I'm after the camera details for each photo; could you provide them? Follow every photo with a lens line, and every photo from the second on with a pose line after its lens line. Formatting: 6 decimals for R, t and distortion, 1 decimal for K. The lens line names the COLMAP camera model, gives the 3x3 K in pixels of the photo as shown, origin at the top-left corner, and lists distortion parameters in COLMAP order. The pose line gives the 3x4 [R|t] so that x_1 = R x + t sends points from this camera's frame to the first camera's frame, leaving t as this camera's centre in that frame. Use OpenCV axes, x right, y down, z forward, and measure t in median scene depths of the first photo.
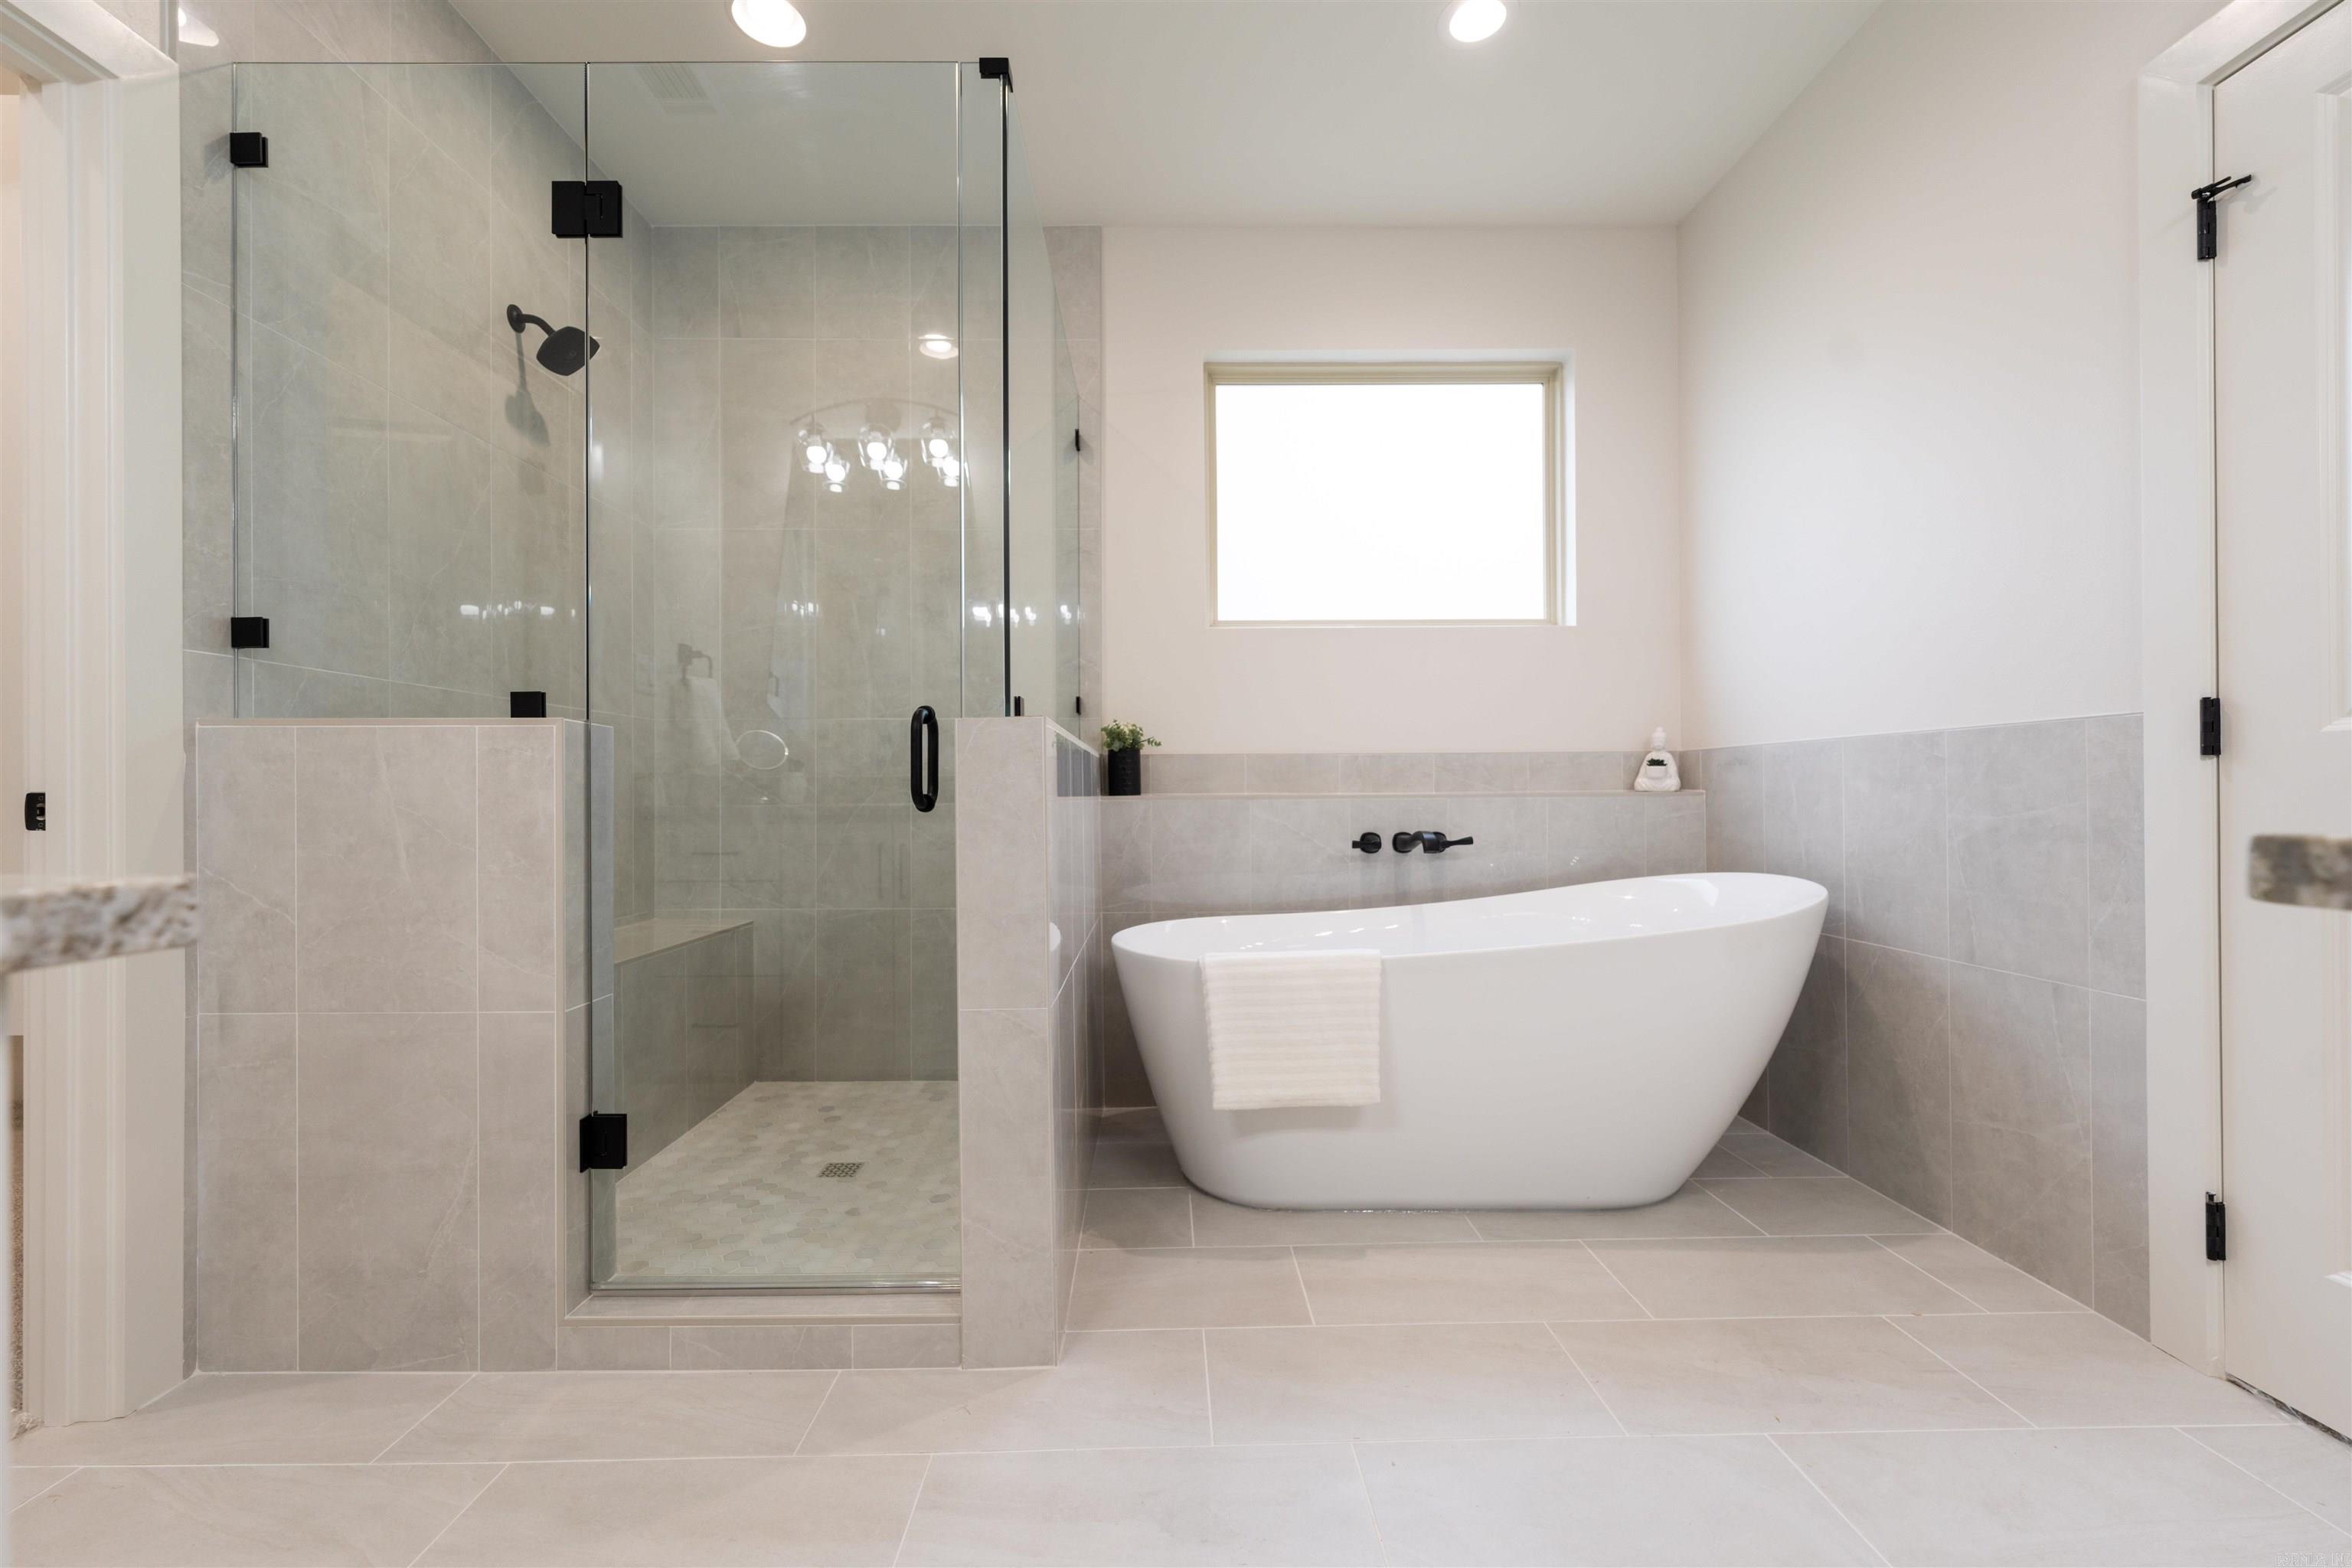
lens RADIAL K [[944.2, 0, 1176.0], [0, 944.2, 784.0], [0, 0, 1]] dist [-0.000788, -0.000188]
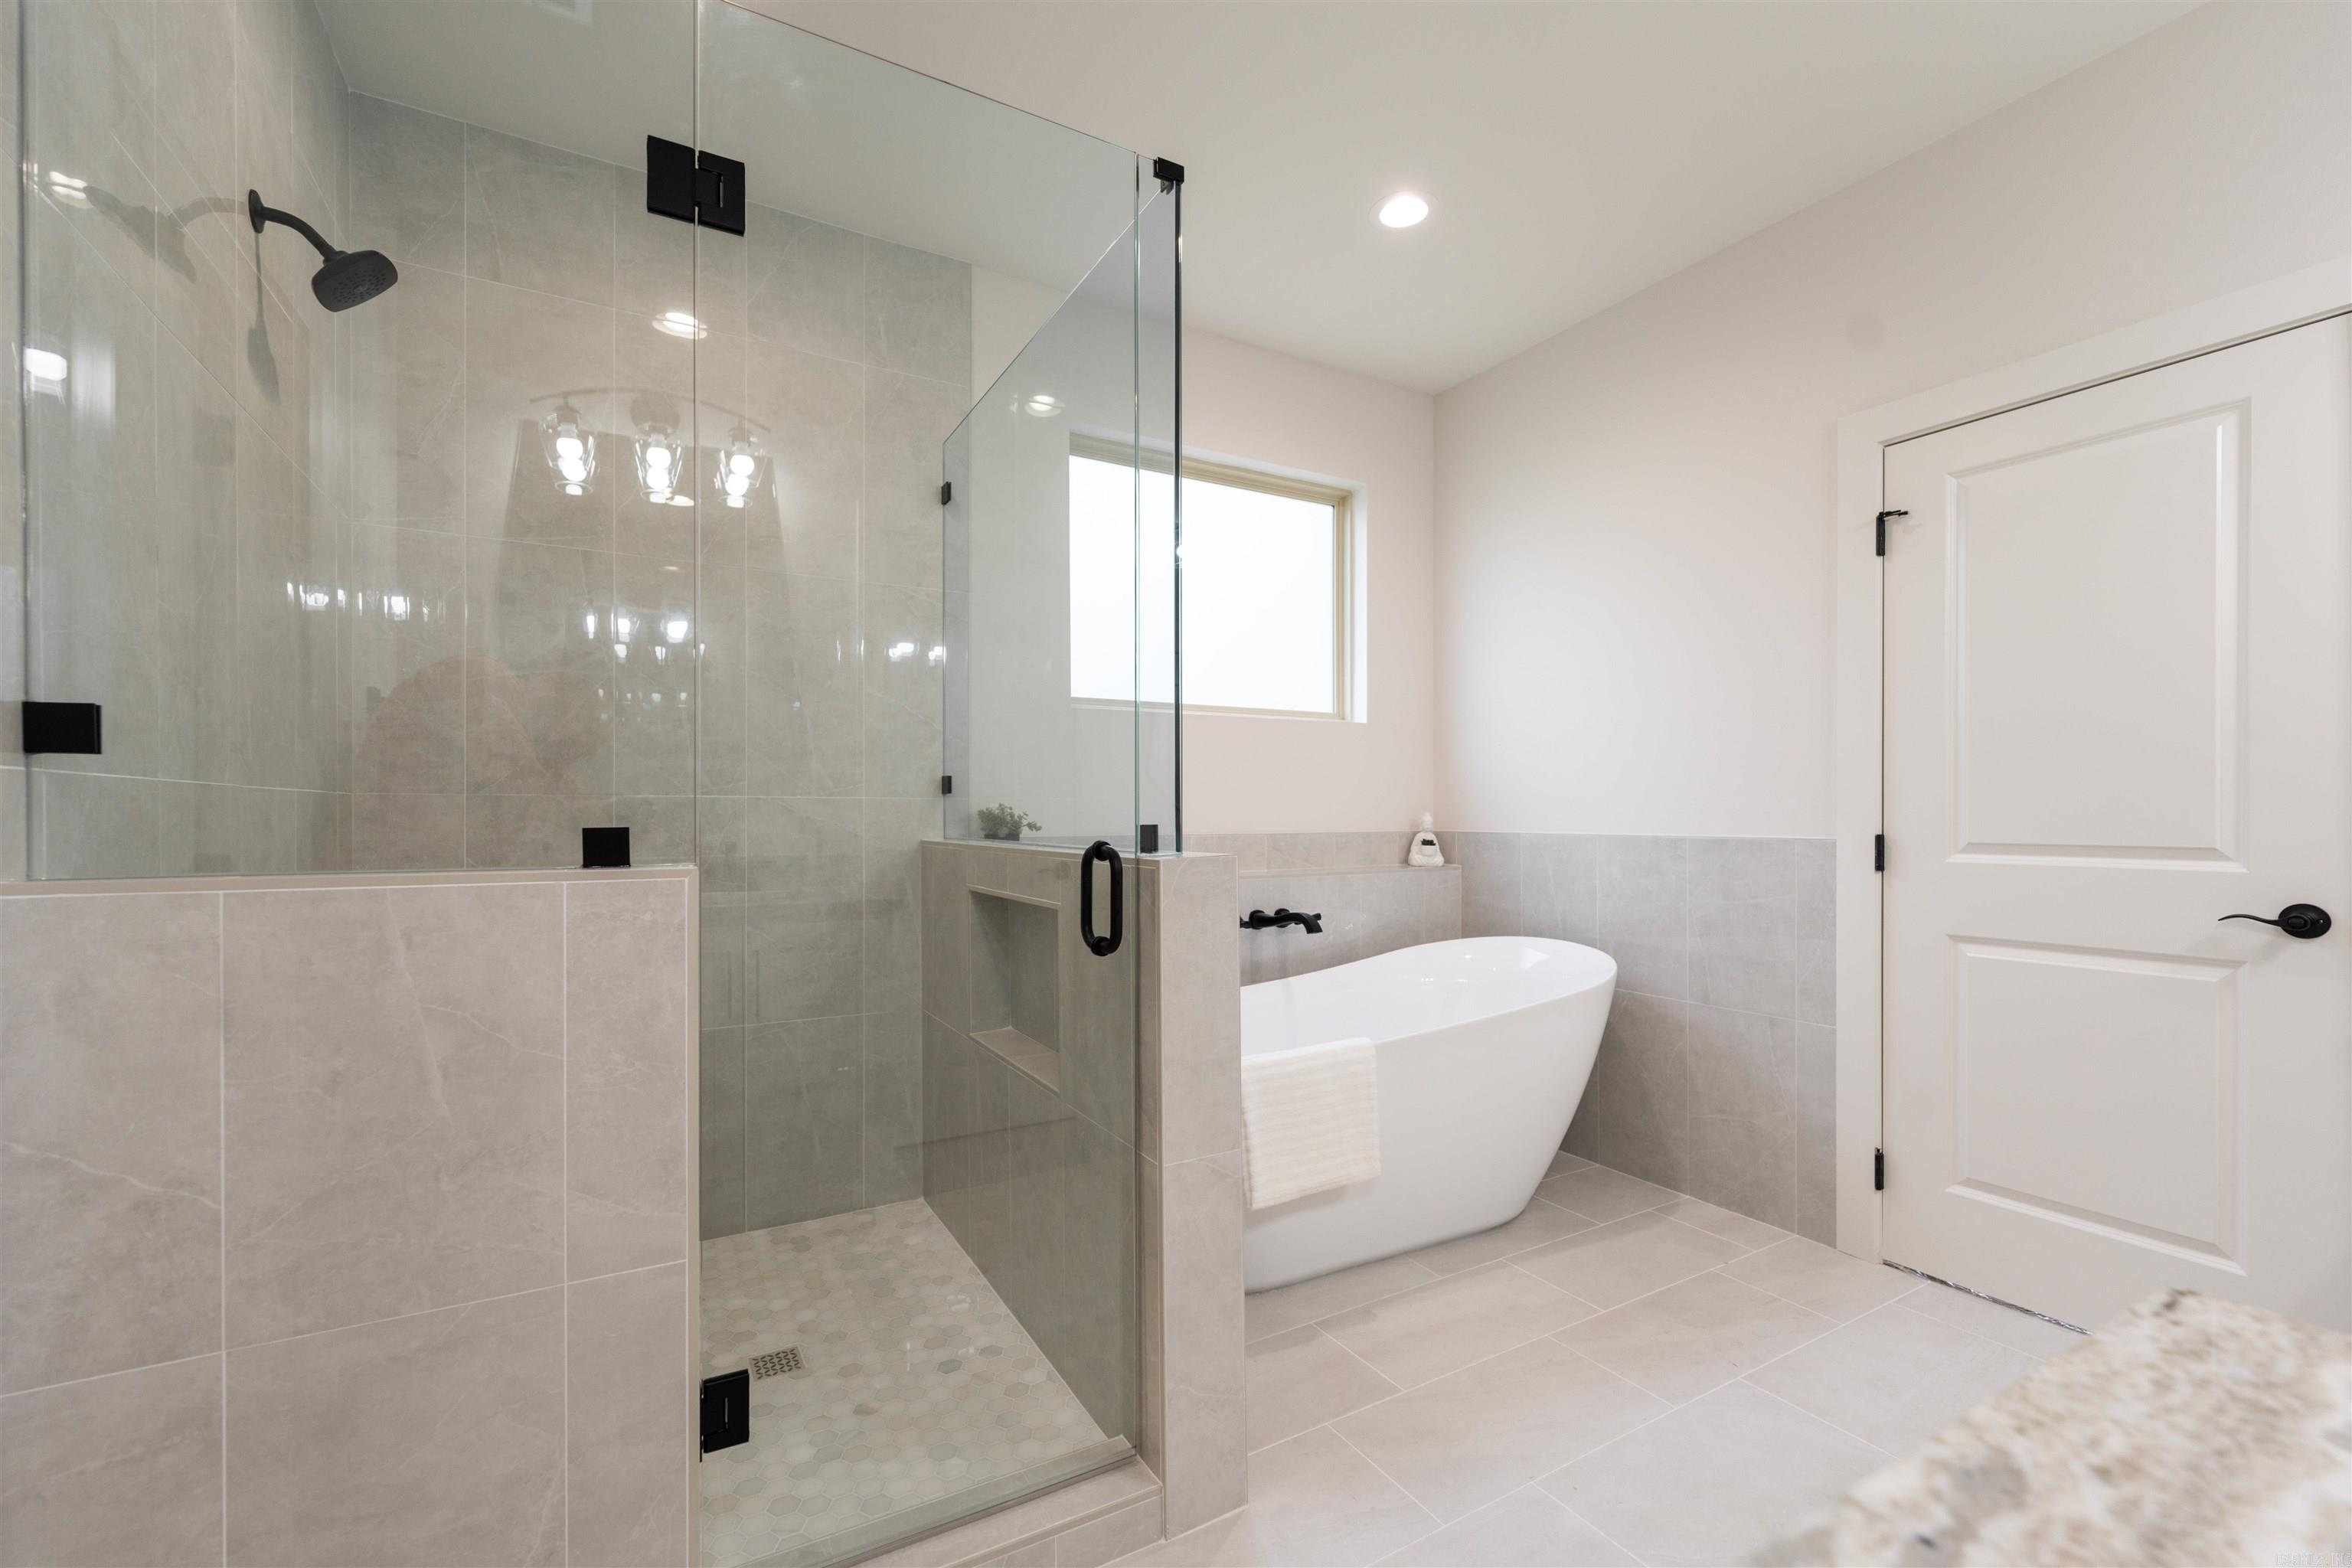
lens RADIAL K [[965.4, 0, 1173.3], [0, 965.4, 809.8], [0, 0, 1]] dist [-0.000105, -0.000448]
pose [[0.877722, 0.006418, 0.479126, -0.550772], [-0.008666, 0.999959, 0.002481, -0.097421], [-0.479091, -0.006330, 0.877742, 0.114043]]
